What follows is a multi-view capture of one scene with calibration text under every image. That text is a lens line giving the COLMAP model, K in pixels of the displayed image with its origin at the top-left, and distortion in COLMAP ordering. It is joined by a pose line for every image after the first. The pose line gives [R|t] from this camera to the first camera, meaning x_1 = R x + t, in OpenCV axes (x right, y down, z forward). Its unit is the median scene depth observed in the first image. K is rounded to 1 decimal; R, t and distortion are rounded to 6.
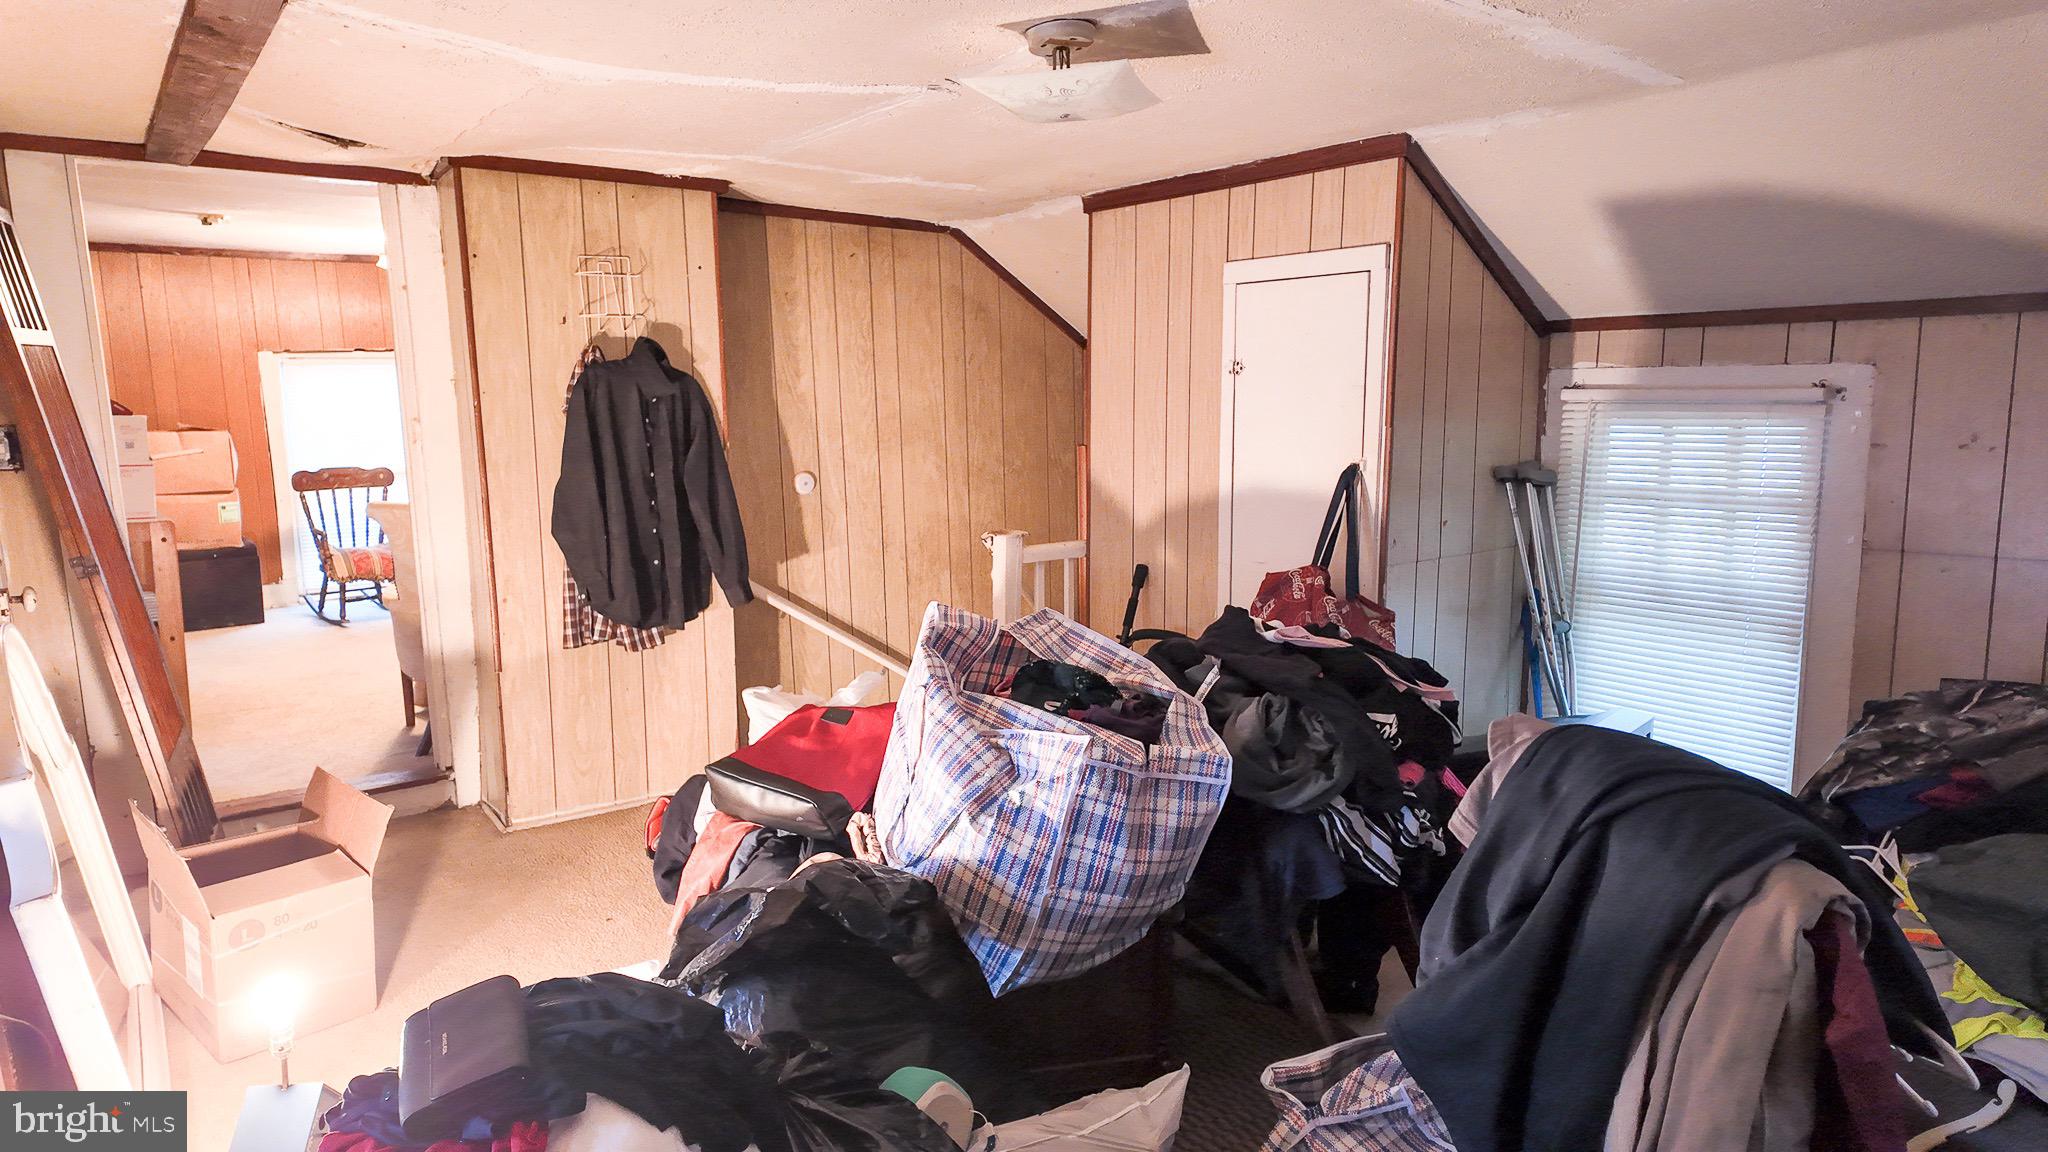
lens RADIAL K [[1215.2, 0, 1026.9], [0, 1215.2, 570.1], [0, 0, 1]] dist [0.034703, -0.032192]
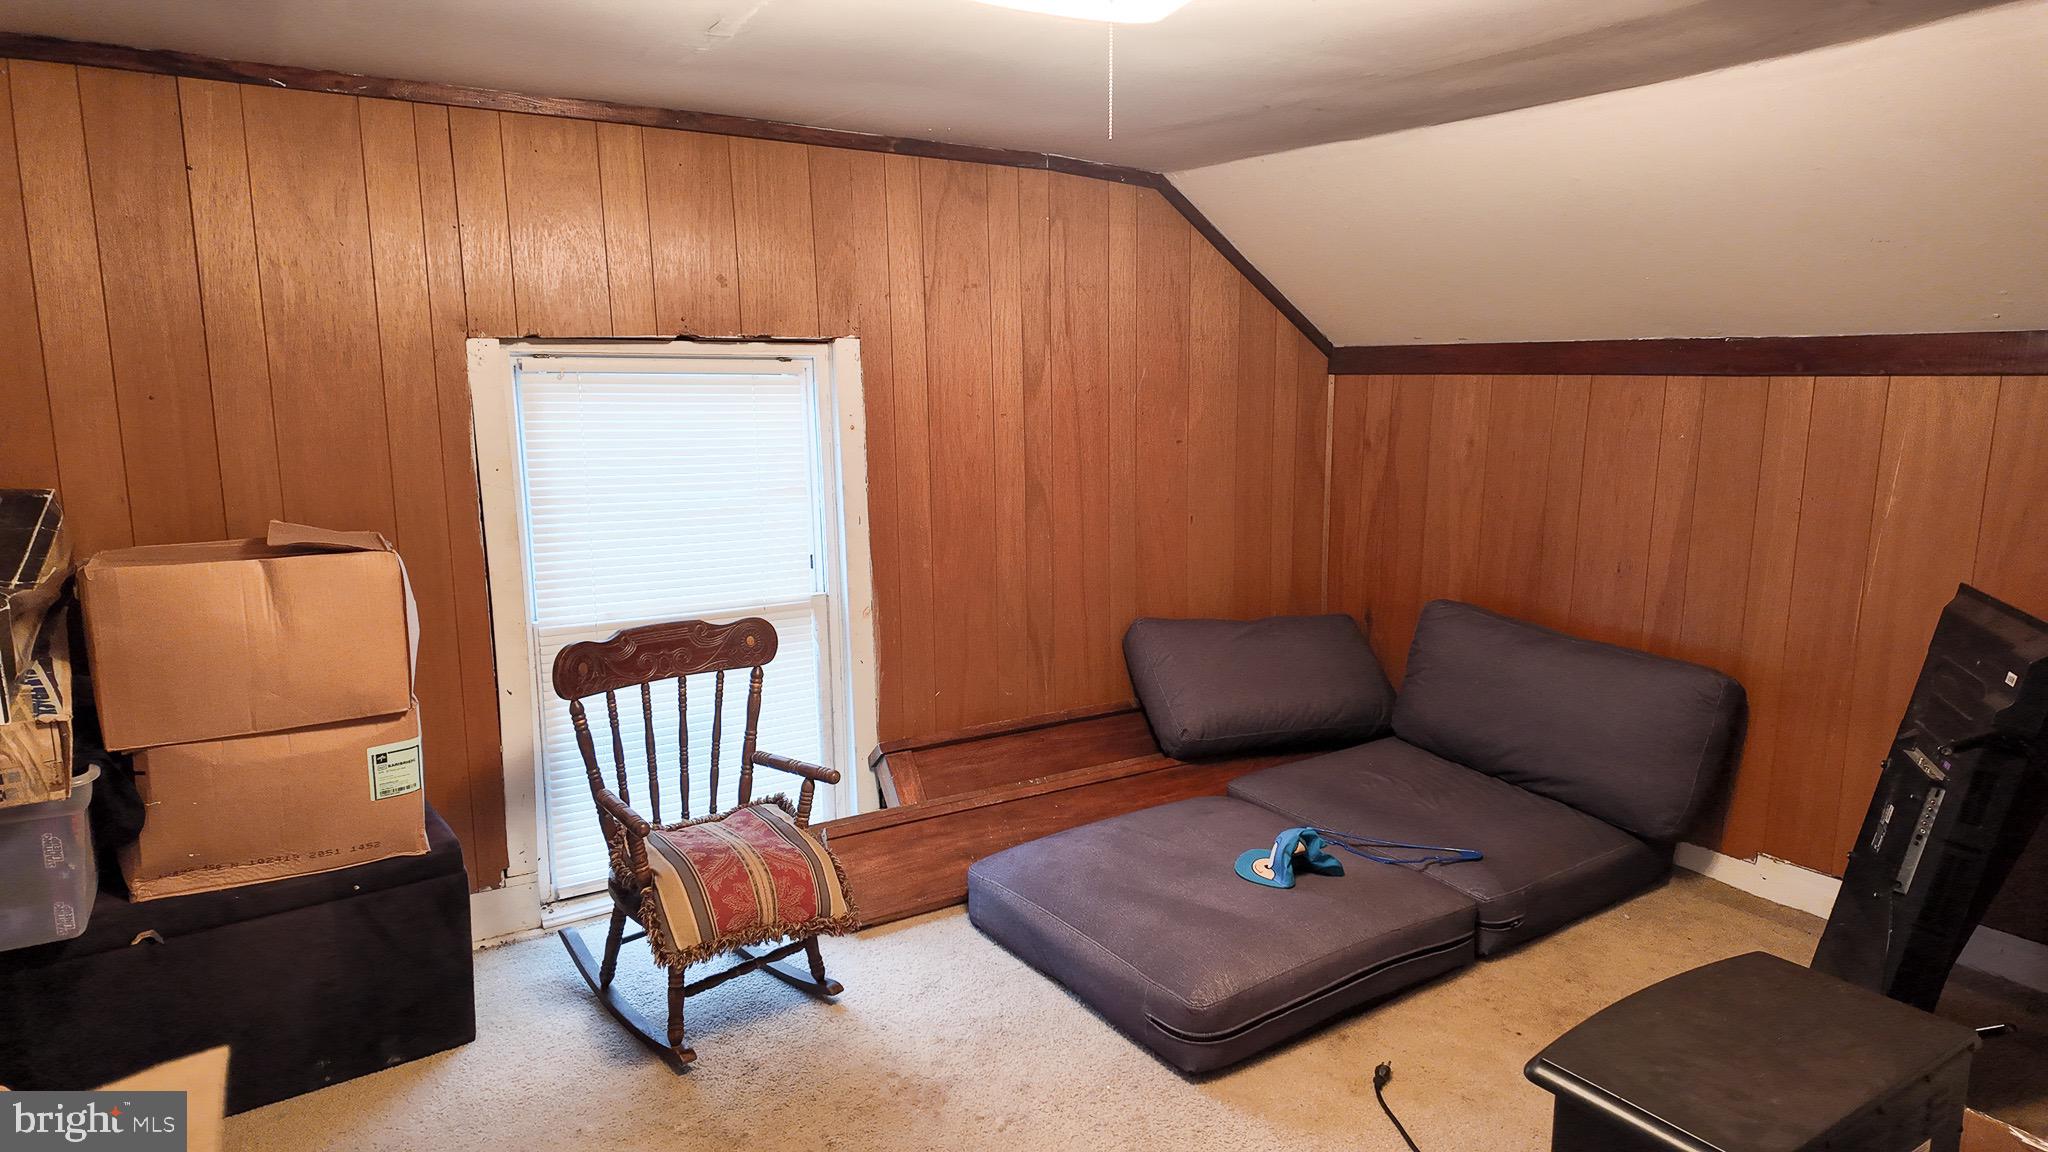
lens RADIAL K [[1215.2, 0, 1034.1], [0, 1215.2, 587.1], [0, 0, 1]] dist [0.034703, -0.032192]
pose [[0.995973, 0.008218, -0.089274, -0.411815], [-0.009307, 0.999887, -0.011788, -0.094599], [0.089167, 0.012571, 0.995937, 0.627089]]
